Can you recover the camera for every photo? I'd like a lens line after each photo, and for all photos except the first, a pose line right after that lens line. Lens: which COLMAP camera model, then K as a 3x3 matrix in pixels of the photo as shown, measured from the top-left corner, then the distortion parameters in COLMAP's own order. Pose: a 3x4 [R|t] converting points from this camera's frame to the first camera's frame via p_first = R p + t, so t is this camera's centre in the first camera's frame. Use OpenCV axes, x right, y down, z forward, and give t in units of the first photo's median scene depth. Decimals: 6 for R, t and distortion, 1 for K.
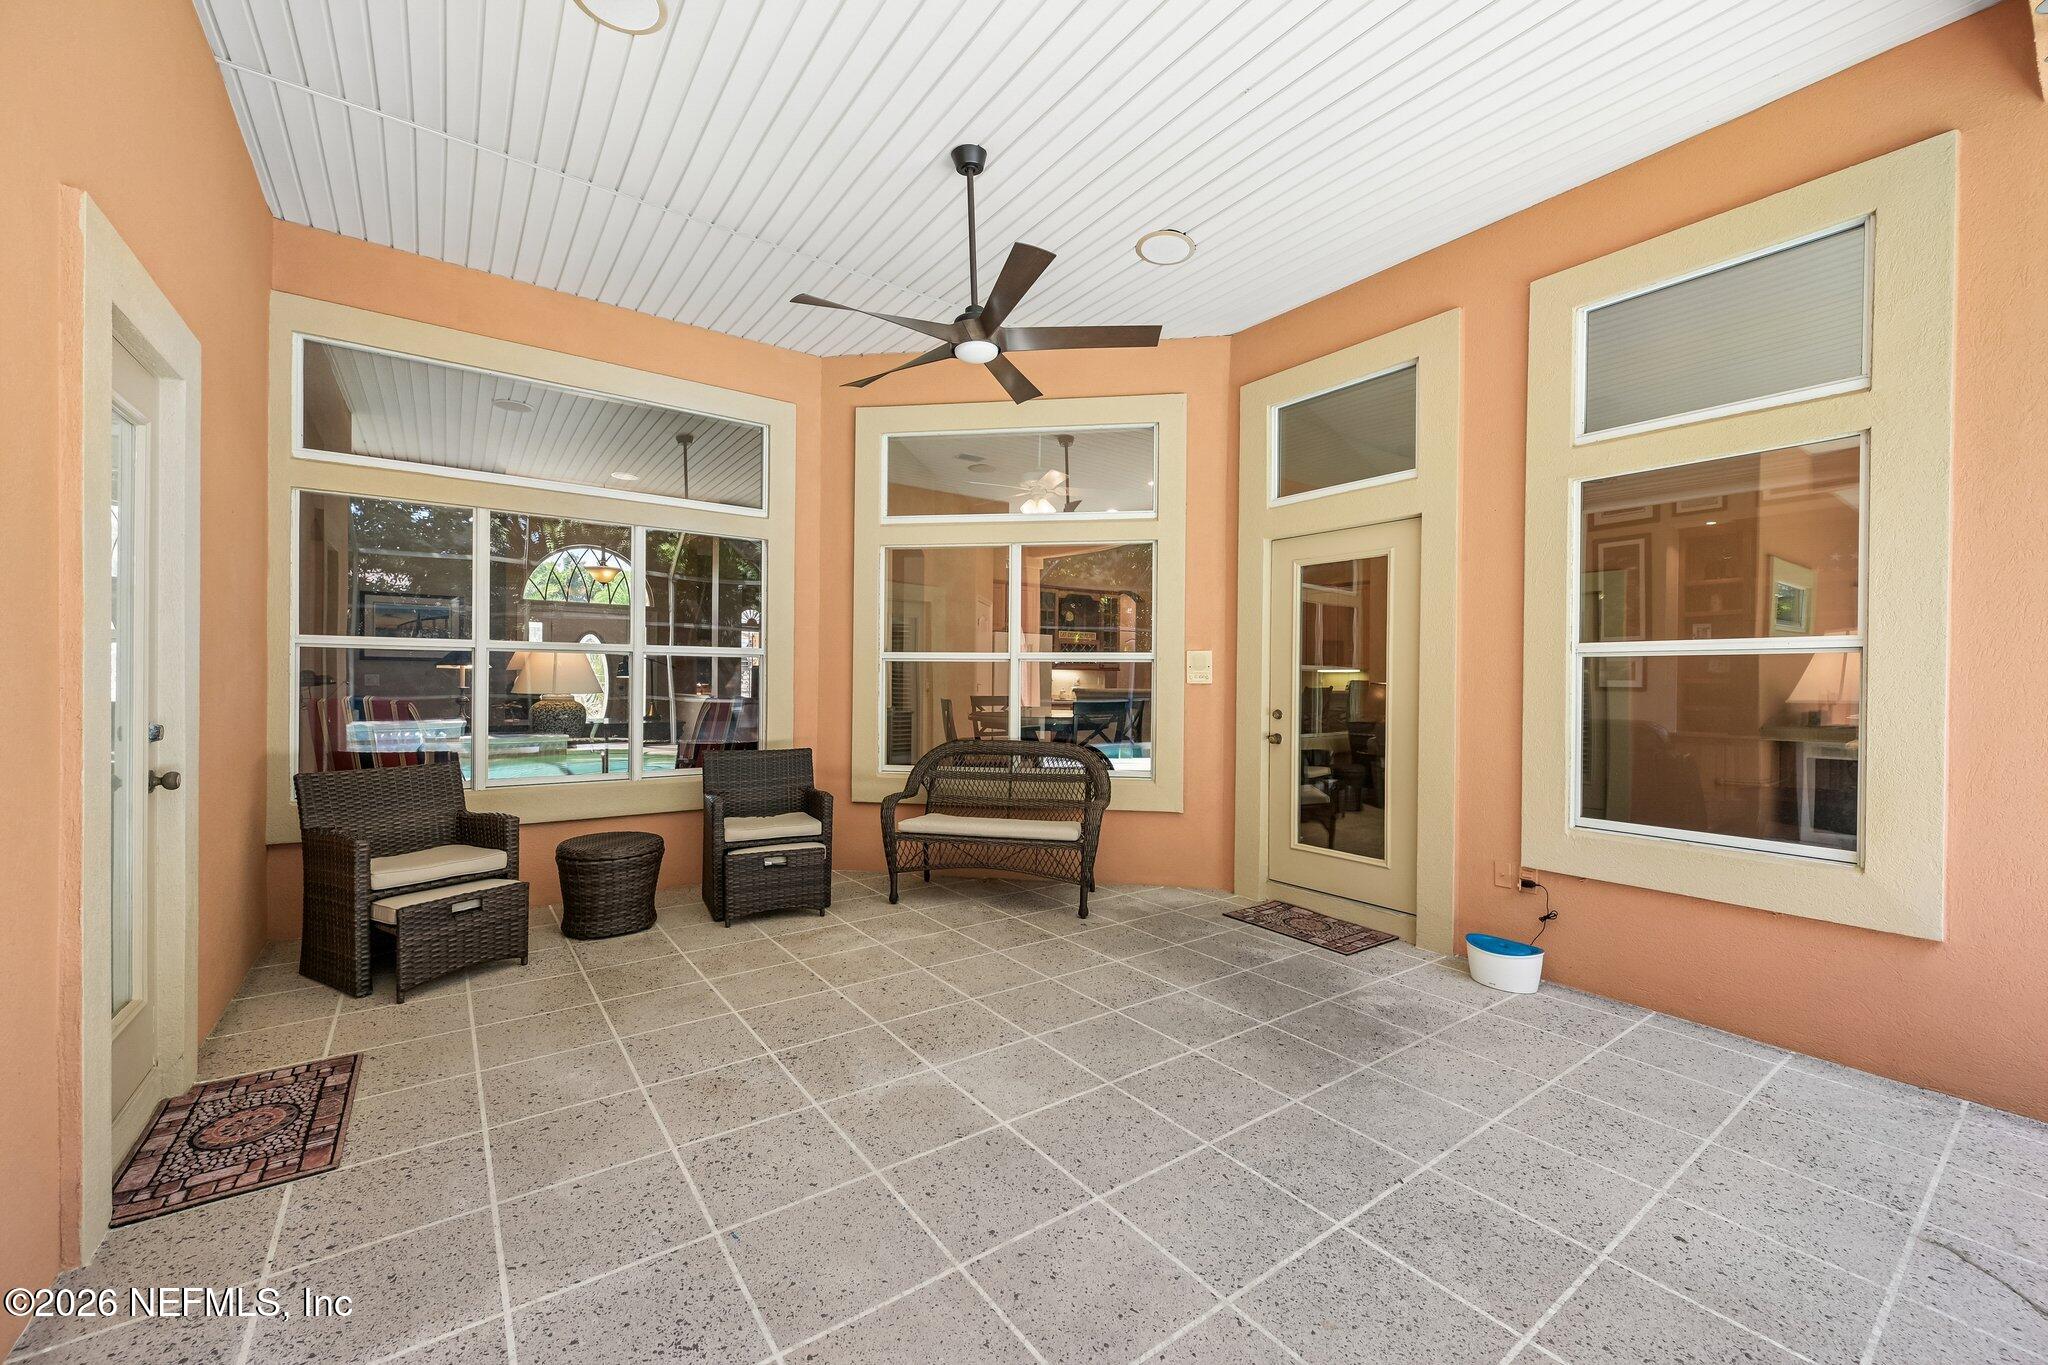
lens RADIAL K [[825.2, 0, 1024.2], [0, 825.2, 679.1], [0, 0, 1]] dist [0.013261, 0.000106]
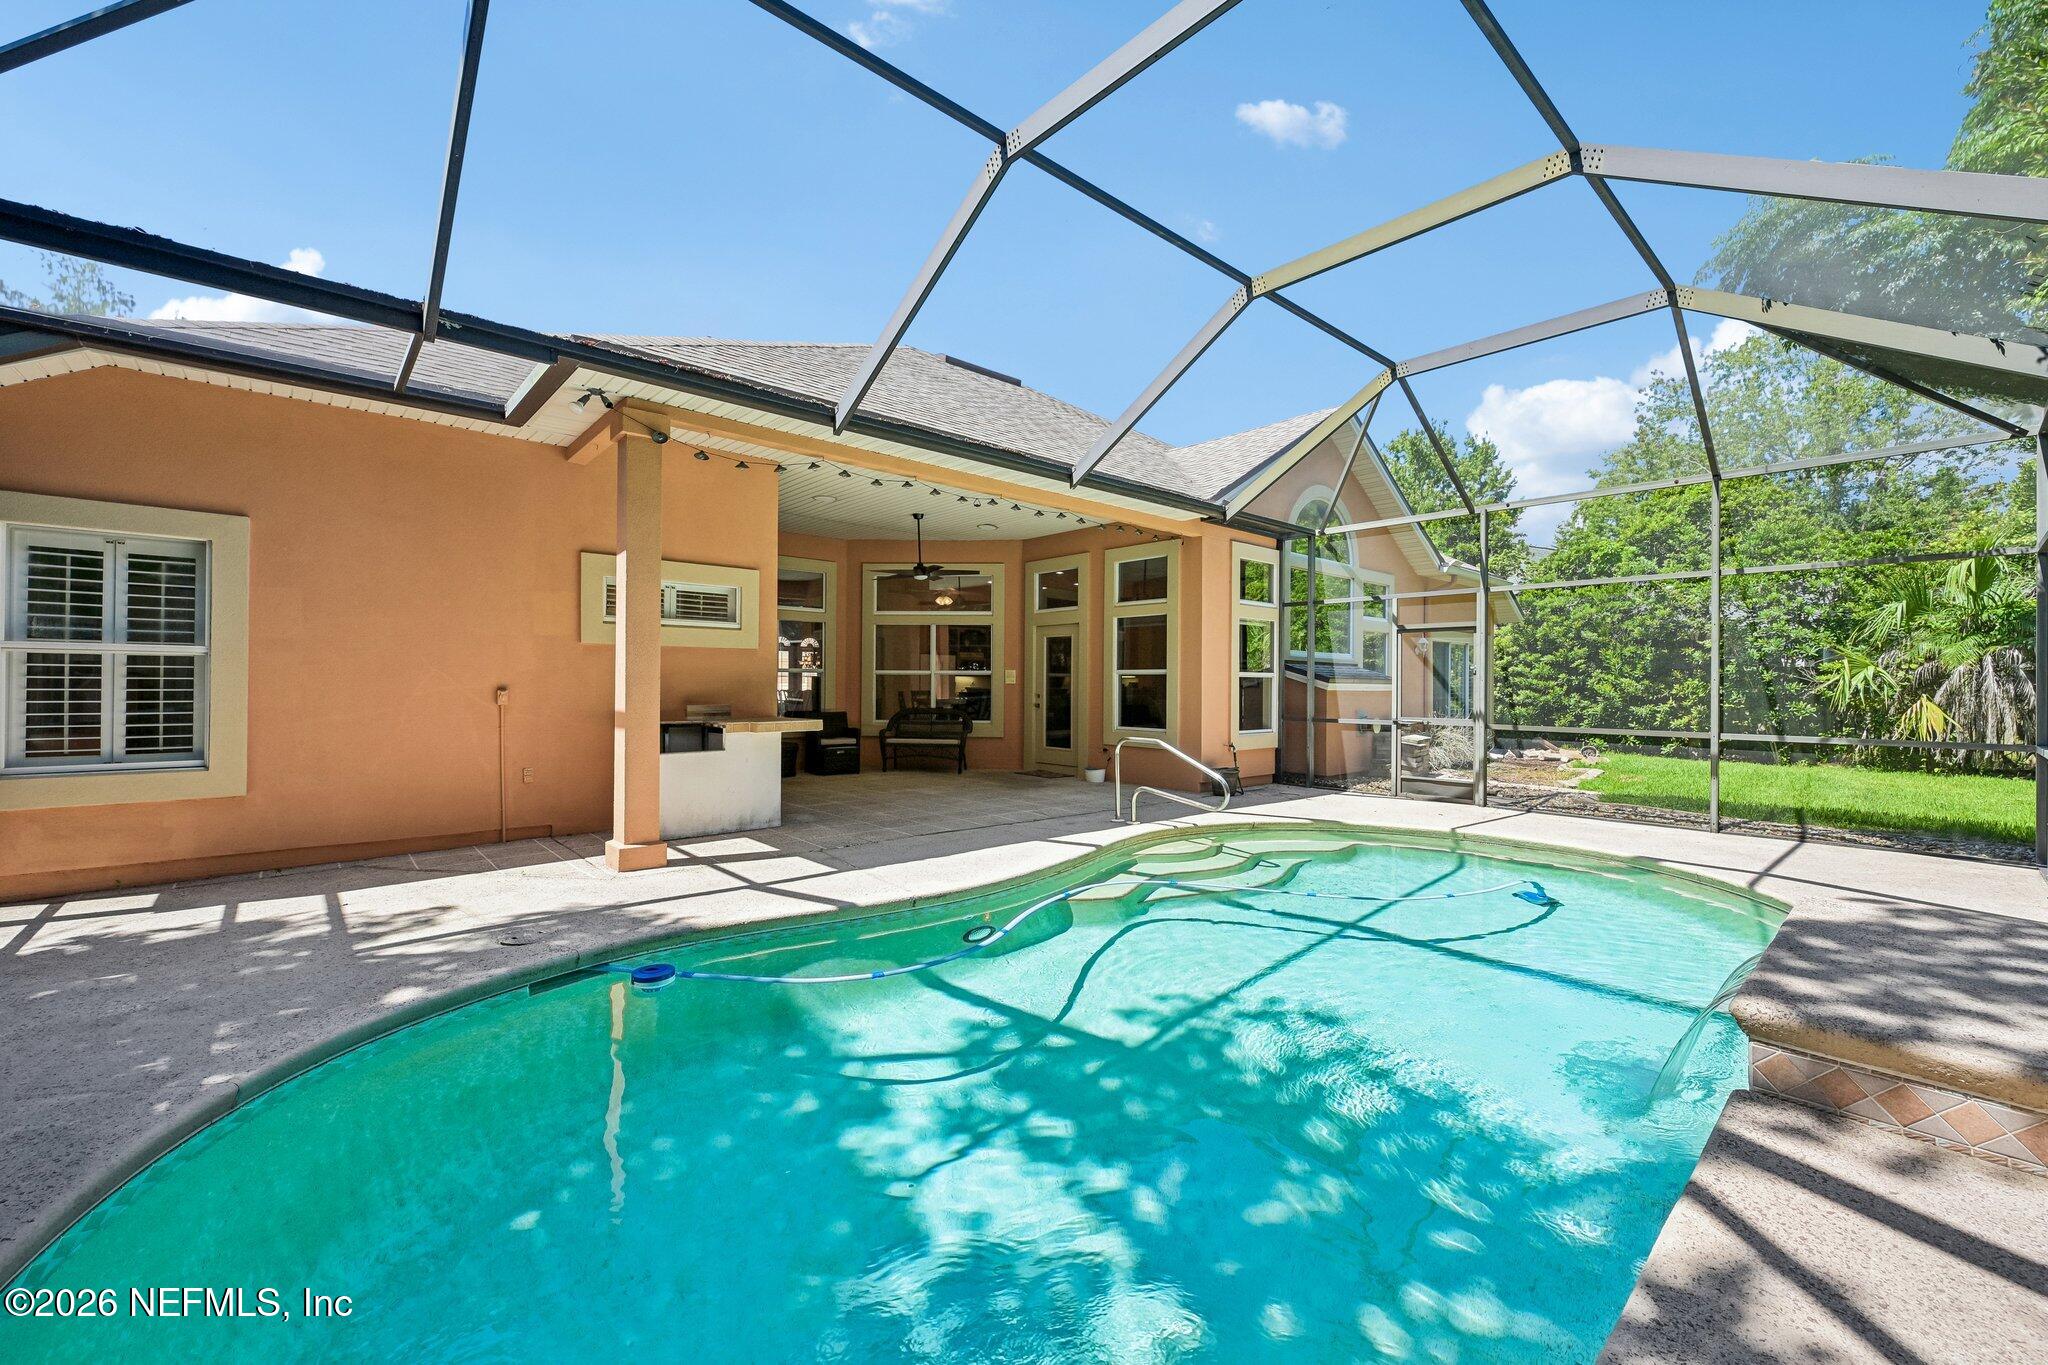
lens RADIAL K [[825.2, 0, 1046.4], [0, 825.2, 683.8], [0, 0, 1]] dist [0.013261, 0.000106]
pose [[0.992171, -0.001235, 0.124878, 0.015006], [0.001047, 0.999998, 0.001574, 0.001858], [-0.124880, -0.001431, 0.992171, -1.433961]]
